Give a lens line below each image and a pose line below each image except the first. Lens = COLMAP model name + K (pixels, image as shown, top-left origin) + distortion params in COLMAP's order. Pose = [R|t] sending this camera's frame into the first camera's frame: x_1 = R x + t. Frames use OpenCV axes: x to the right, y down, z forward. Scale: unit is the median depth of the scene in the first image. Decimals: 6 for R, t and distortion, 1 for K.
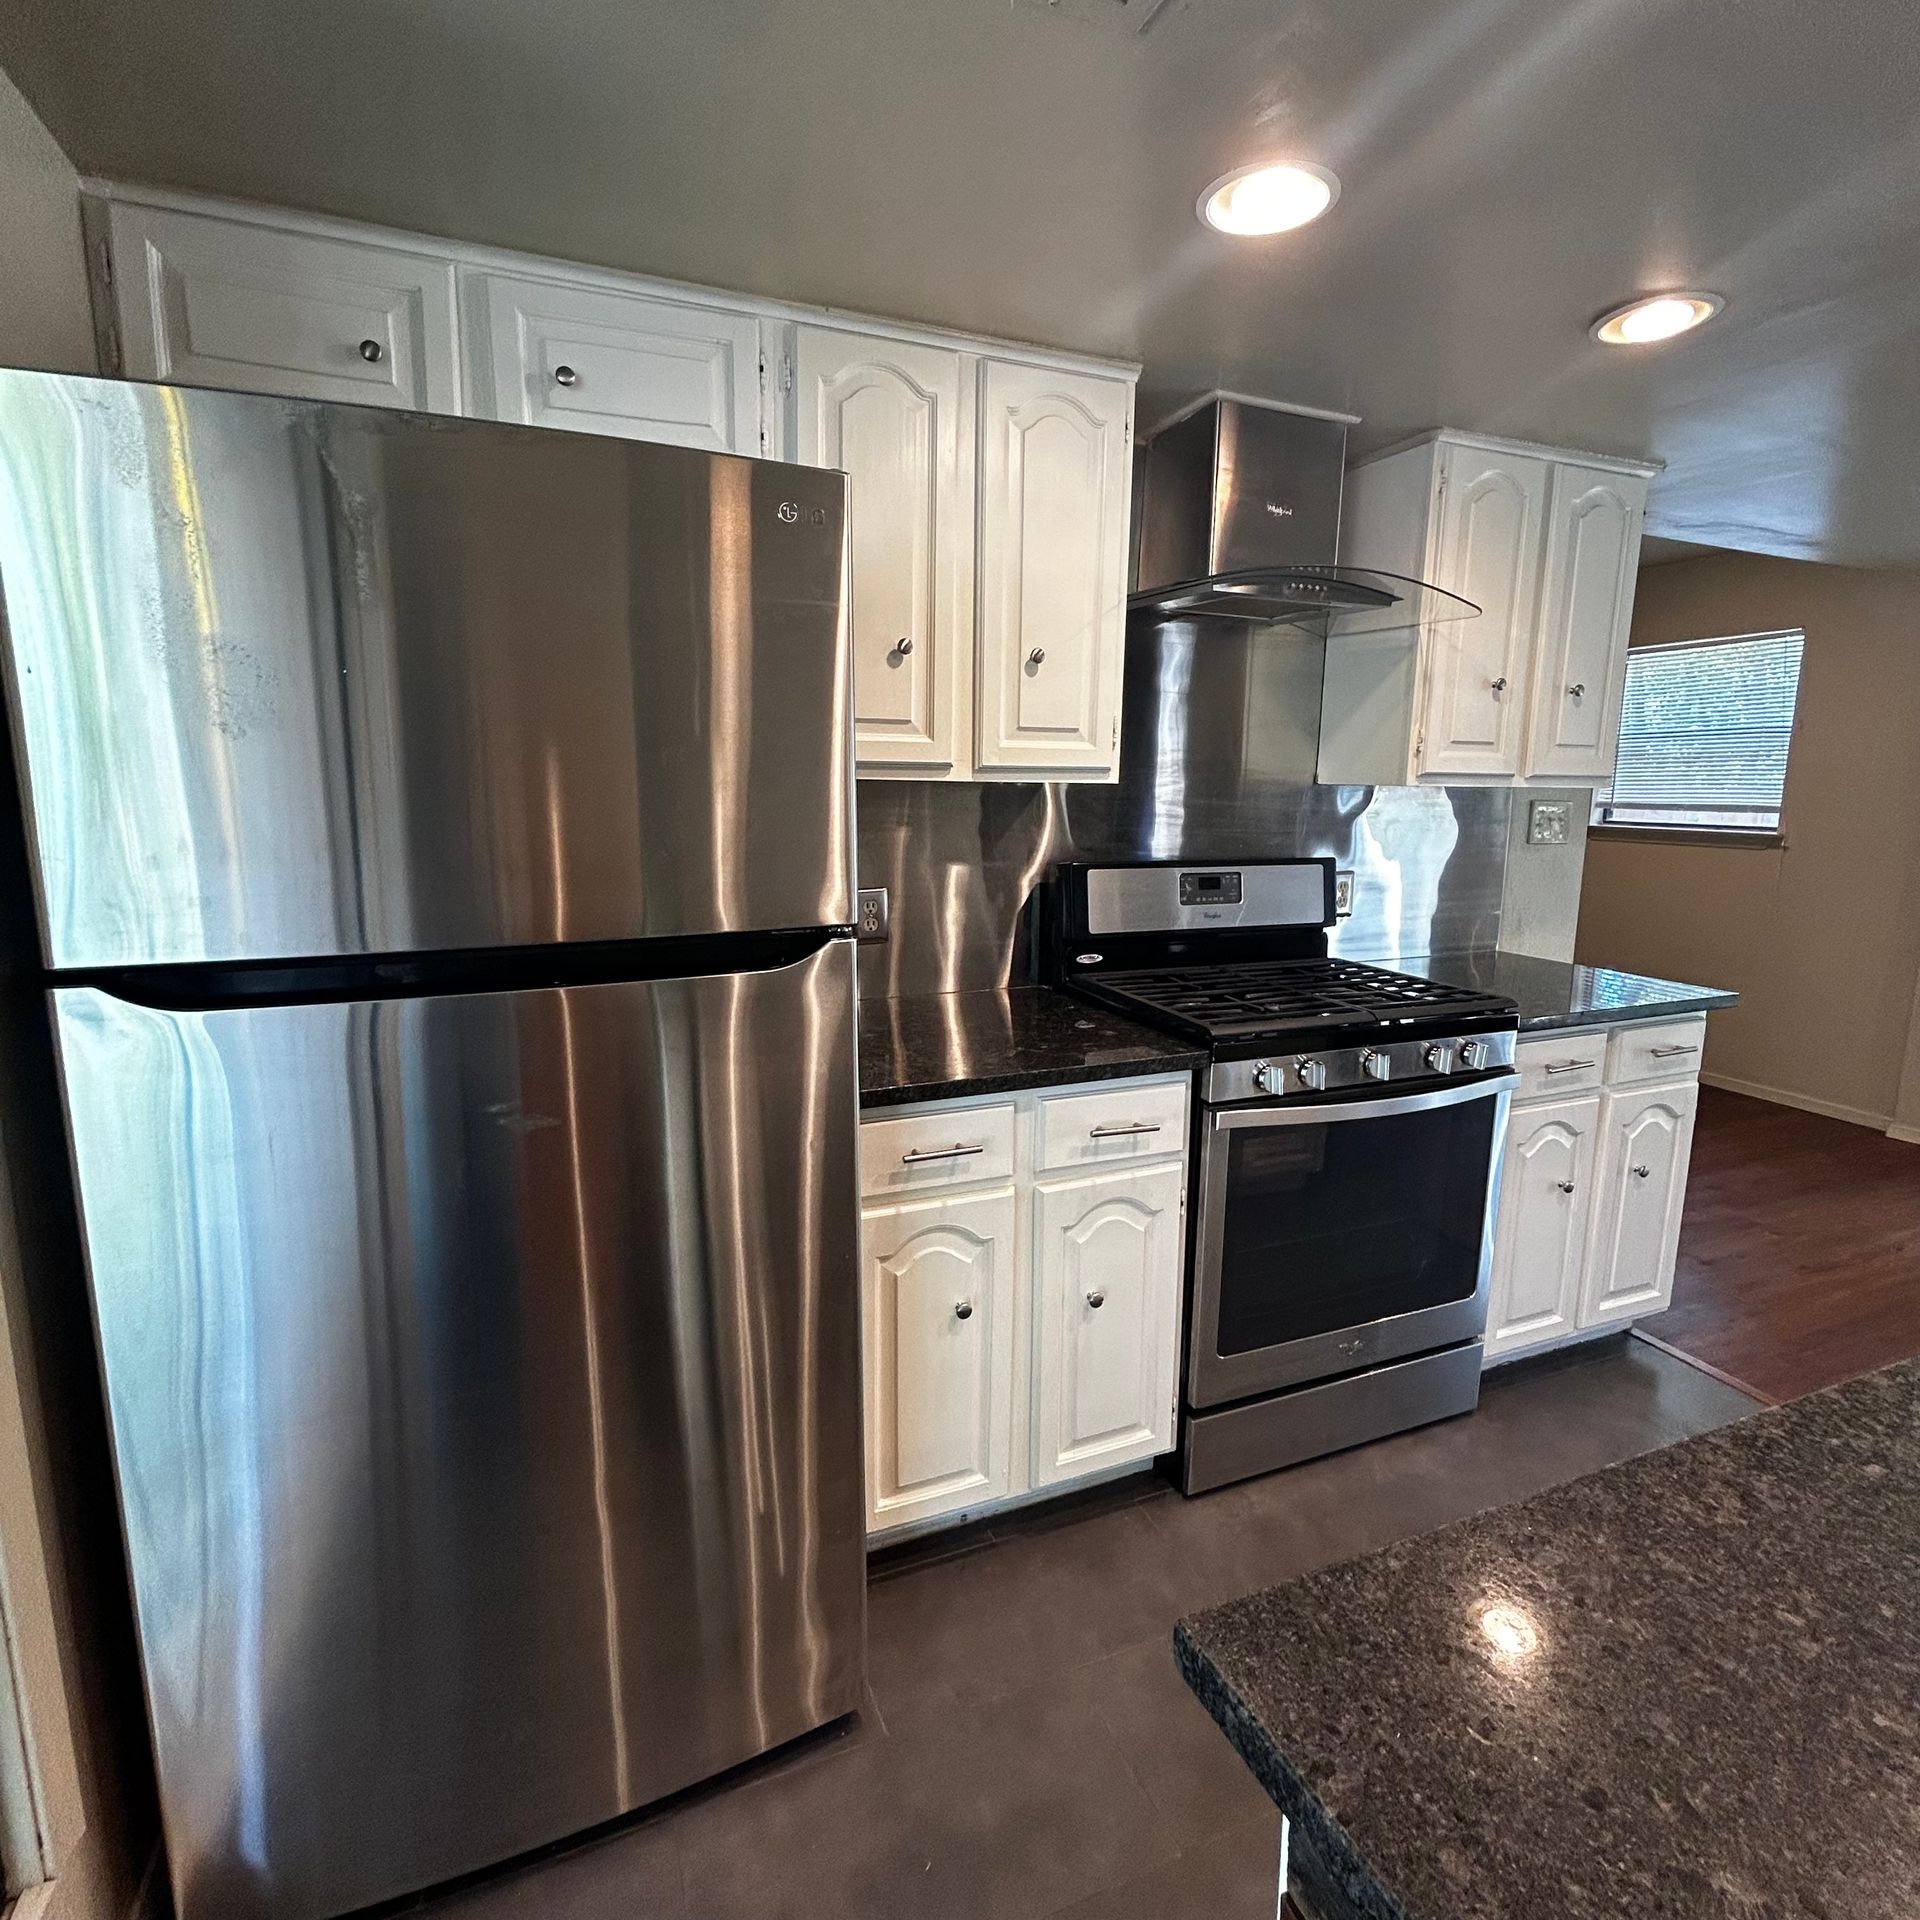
lens RADIAL K [[1040.7, 0, 960.0], [0, 1040.7, 960.0], [0, 0, 1]] dist [-0.018228, 0.017011]
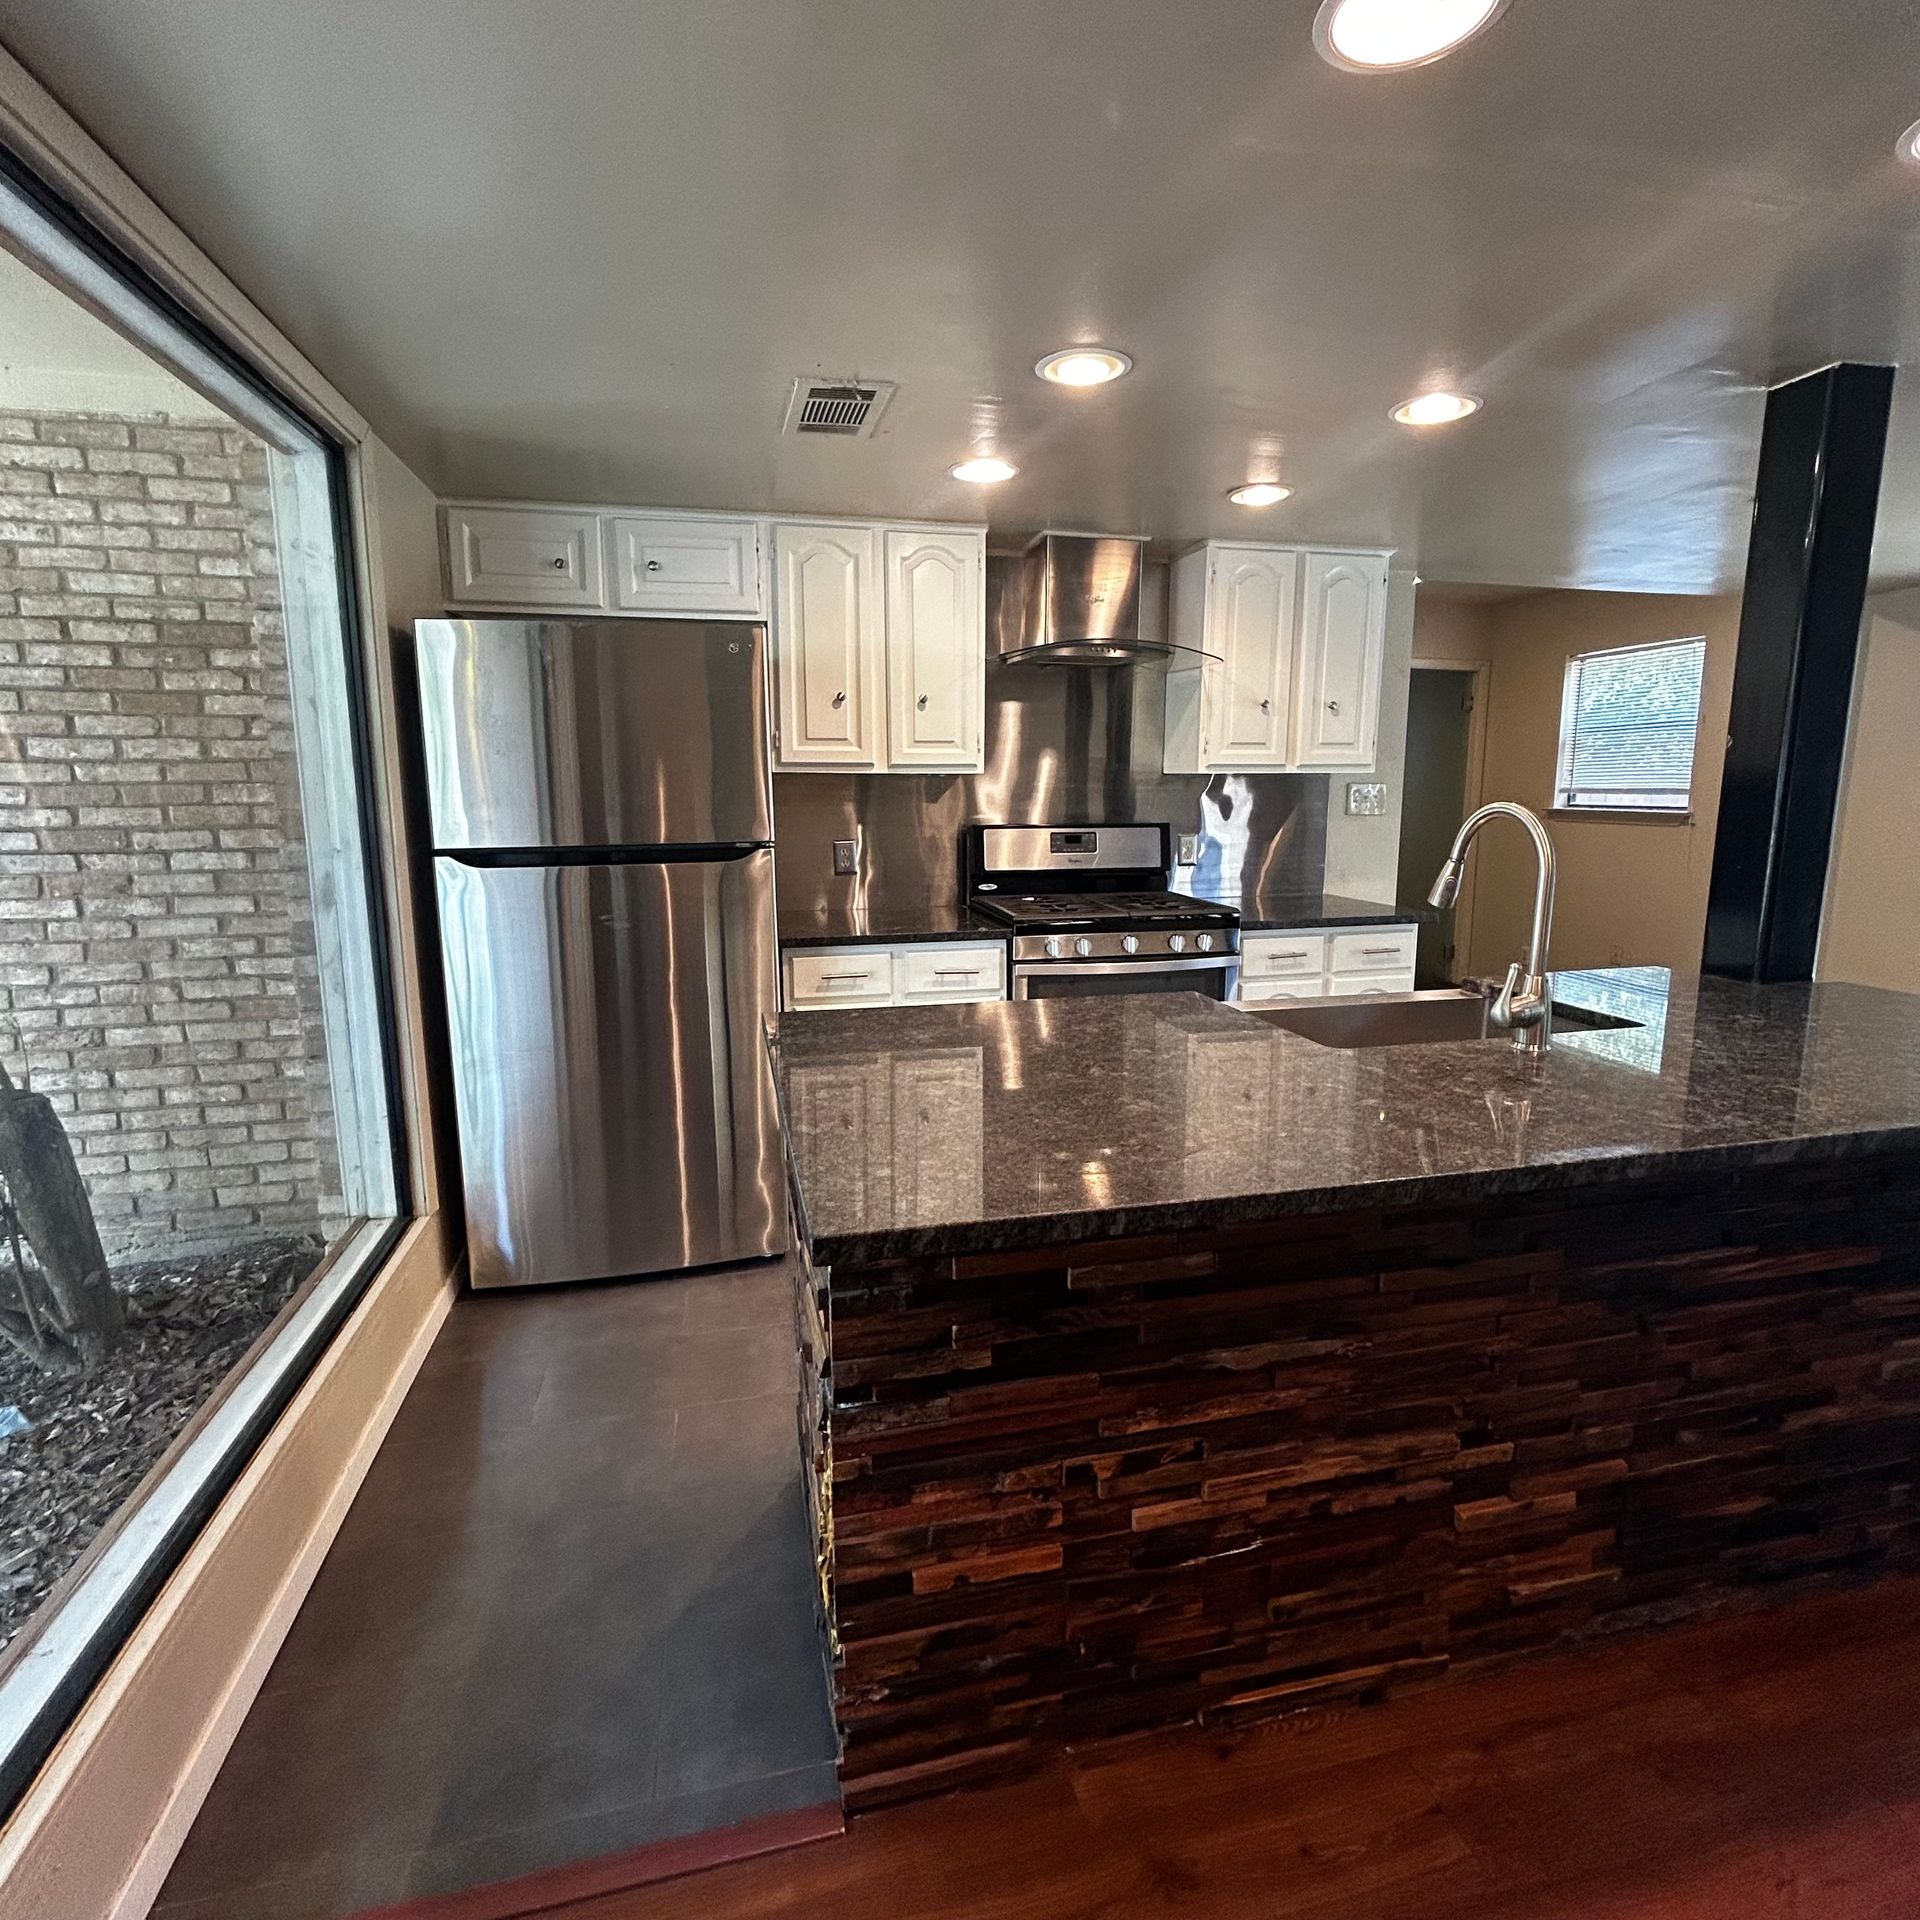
lens RADIAL K [[1040.7, 0, 960.0], [0, 1040.7, 960.0], [0, 0, 1]] dist [-0.018228, 0.017011]
pose [[0.988176, 0.012892, -0.152778, 0.384300], [-0.013077, 0.999914, -0.000204, 0.129384], [0.152762, 0.002199, 0.988261, -0.646441]]
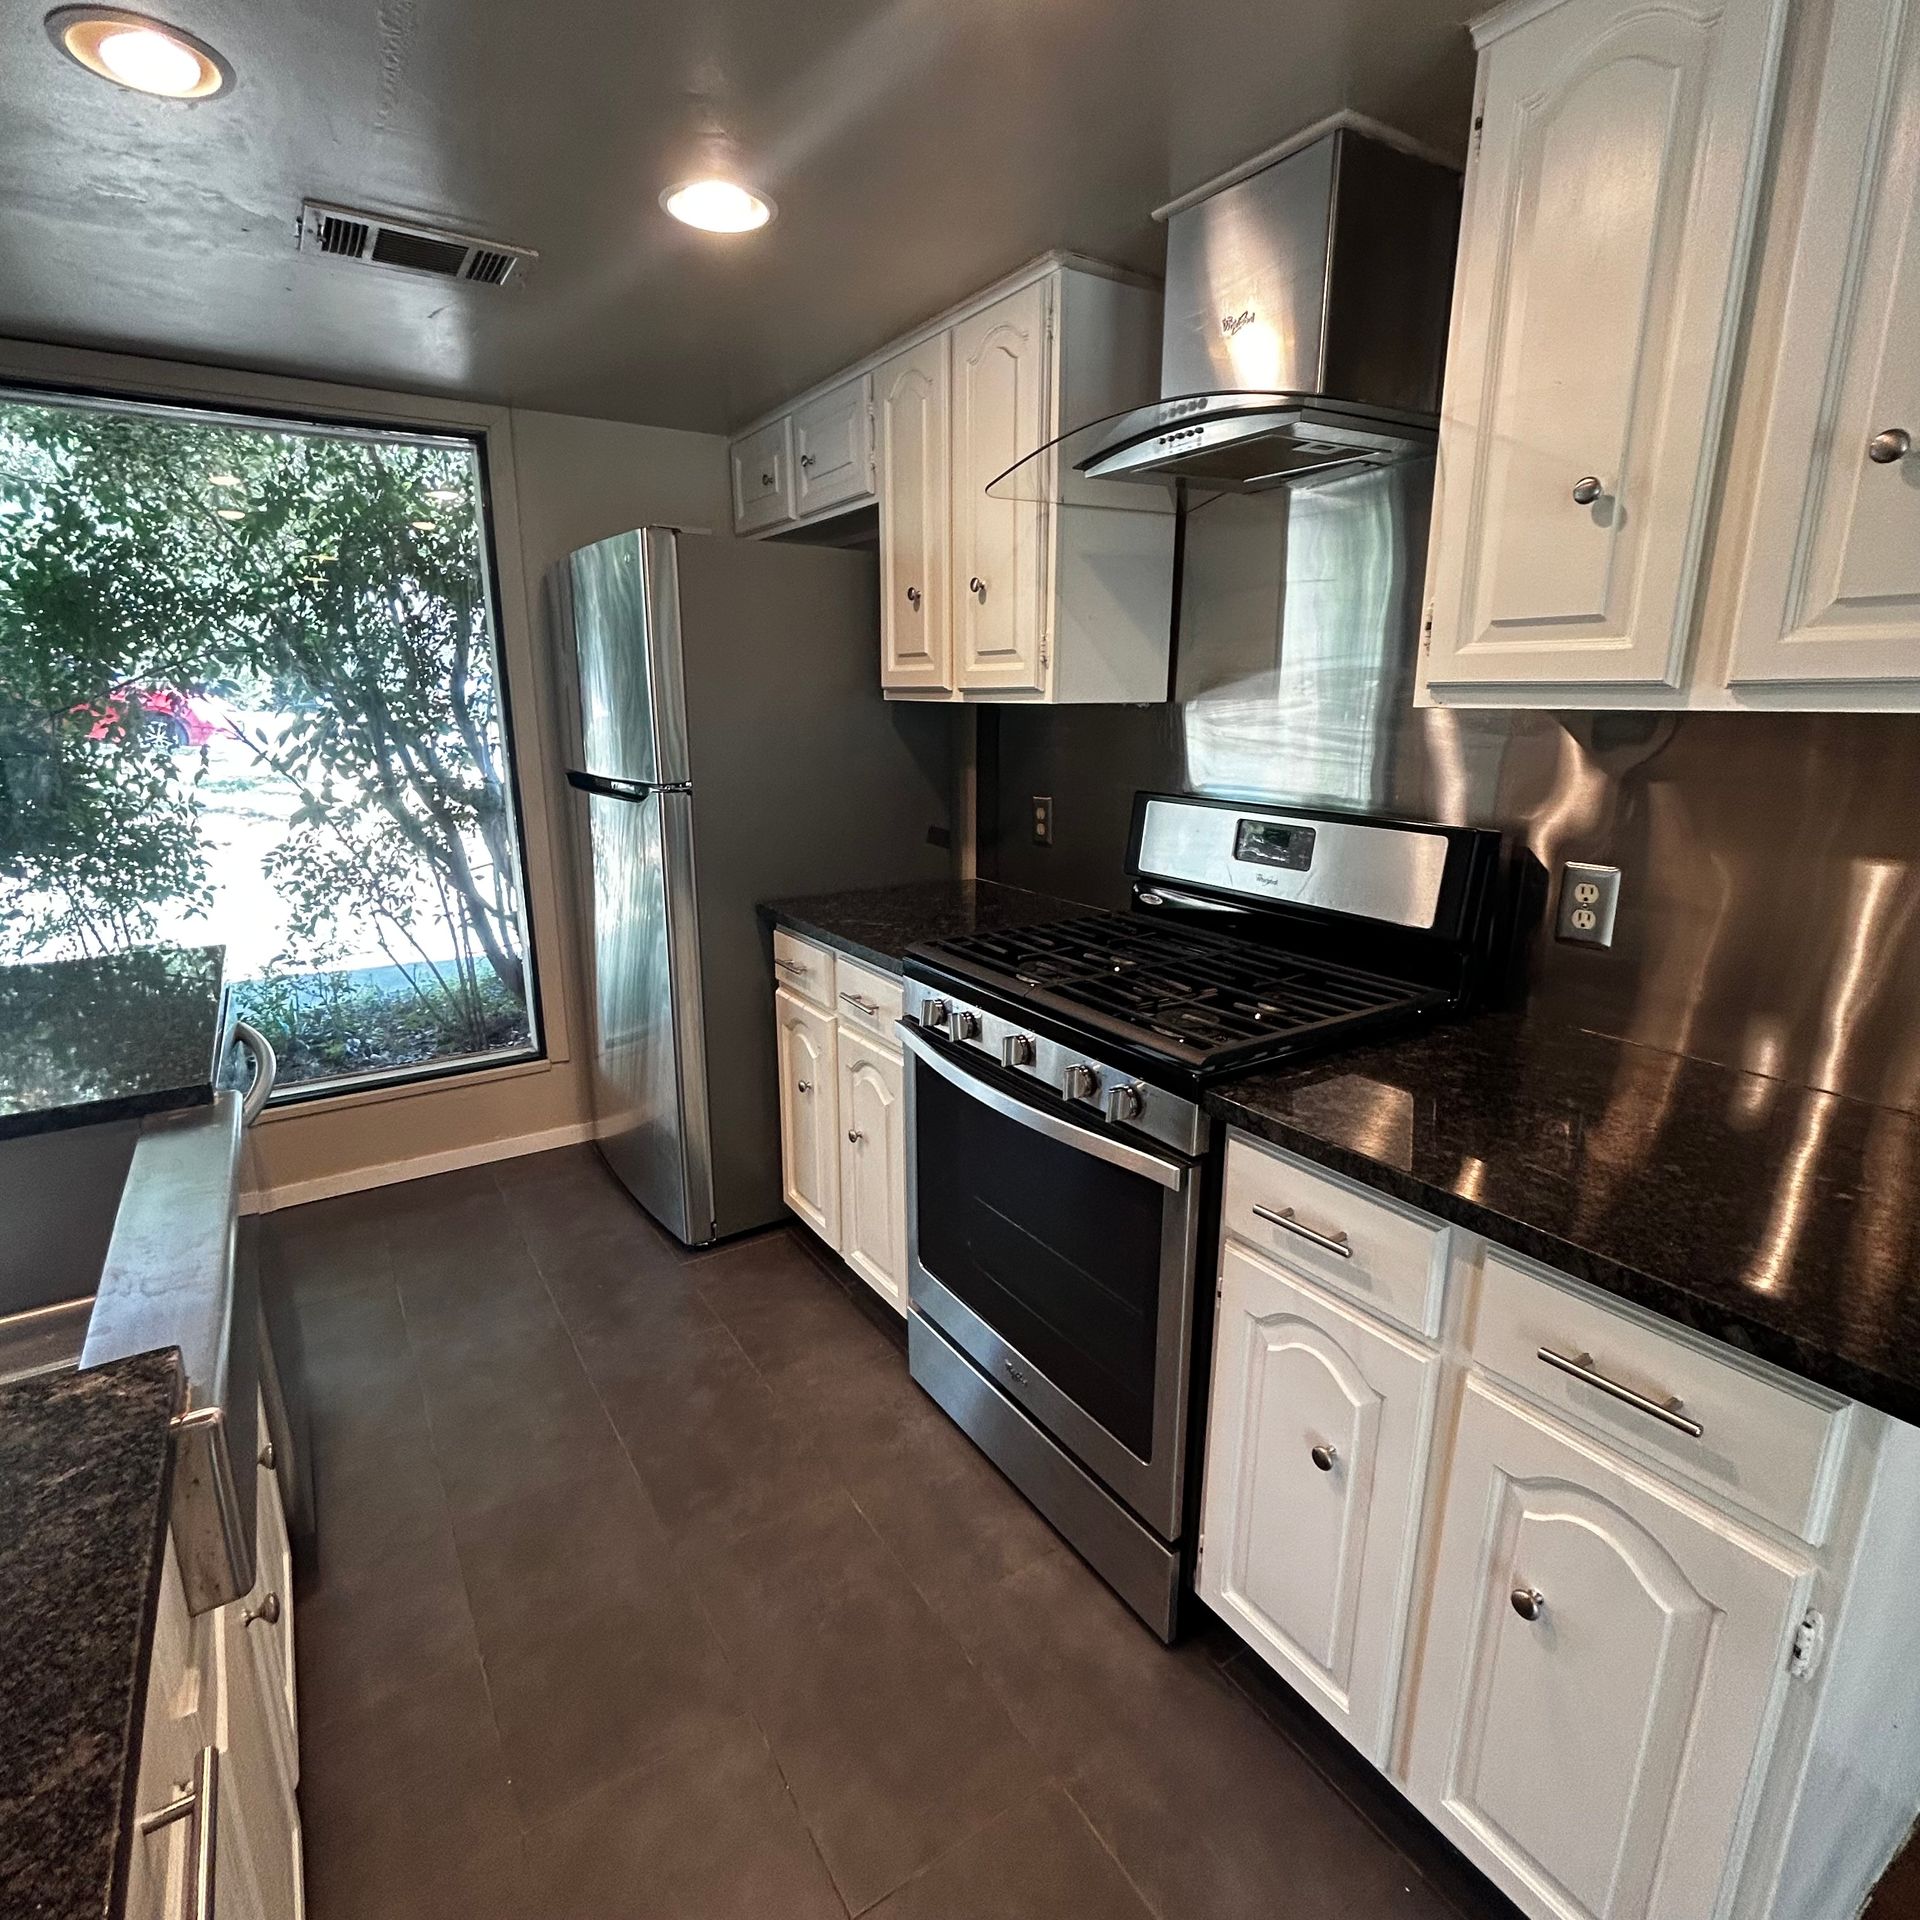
lens RADIAL K [[1040.7, 0, 960.0], [0, 1040.7, 960.0], [0, 0, 1]] dist [-0.018228, 0.017011]
pose [[0.184200, 0.232662, -0.954955, 1.157362], [-0.161600, 0.965527, 0.204067, -0.128828], [0.969513, 0.116732, 0.215448, 0.767317]]
